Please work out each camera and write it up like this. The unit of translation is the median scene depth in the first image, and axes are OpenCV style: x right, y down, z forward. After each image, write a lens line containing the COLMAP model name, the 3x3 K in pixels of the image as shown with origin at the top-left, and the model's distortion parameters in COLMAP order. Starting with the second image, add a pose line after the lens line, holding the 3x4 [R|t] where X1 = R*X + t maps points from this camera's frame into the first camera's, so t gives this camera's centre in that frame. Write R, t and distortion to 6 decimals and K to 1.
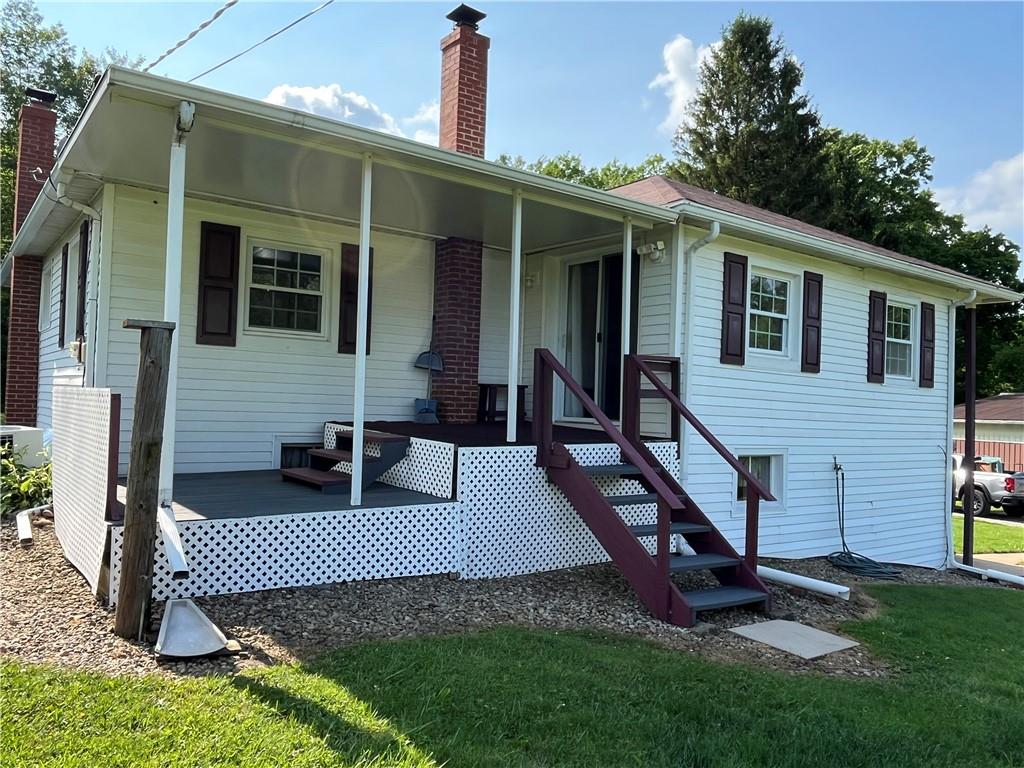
lens RADIAL K [[786.5, 0, 512.0], [0, 786.5, 384.0], [0, 0, 1]] dist [-0.045200, 0.116200]
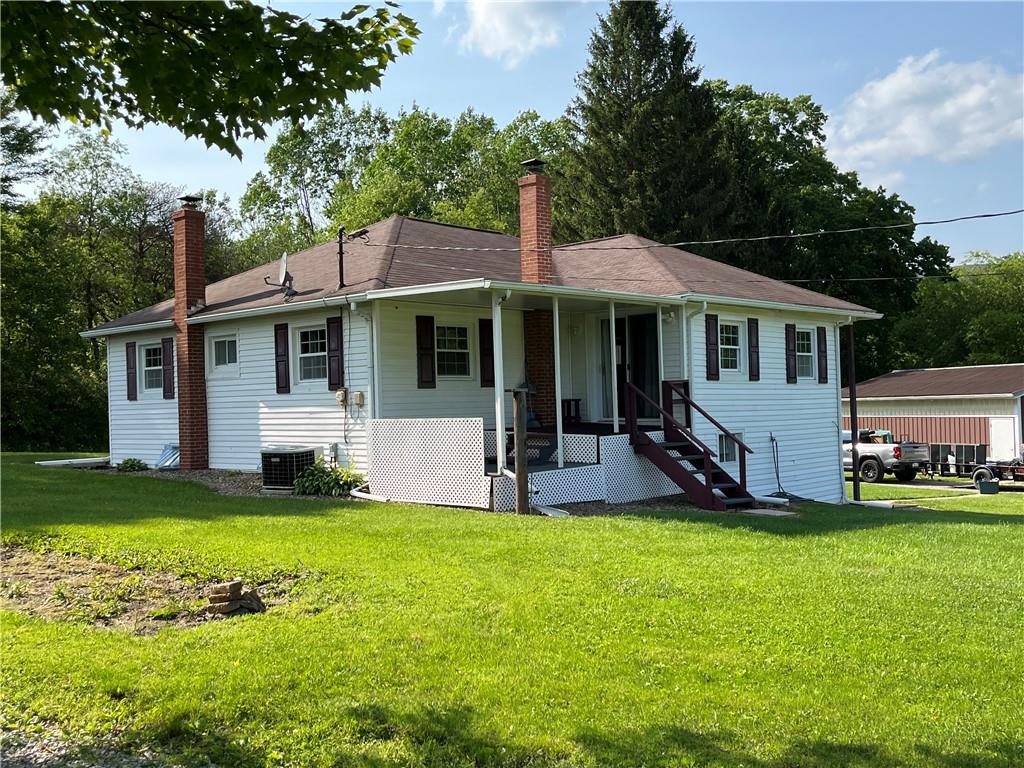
lens RADIAL K [[1006.9, 0, 512.0], [0, 1006.9, 384.0], [0, 0, 1]] dist [-0.006139, -0.003742]
pose [[0.983012, -0.057357, 0.174350, -0.417230], [0.056106, 0.998351, 0.012098, -0.054478], [-0.174756, -0.002111, 0.984609, -0.842157]]
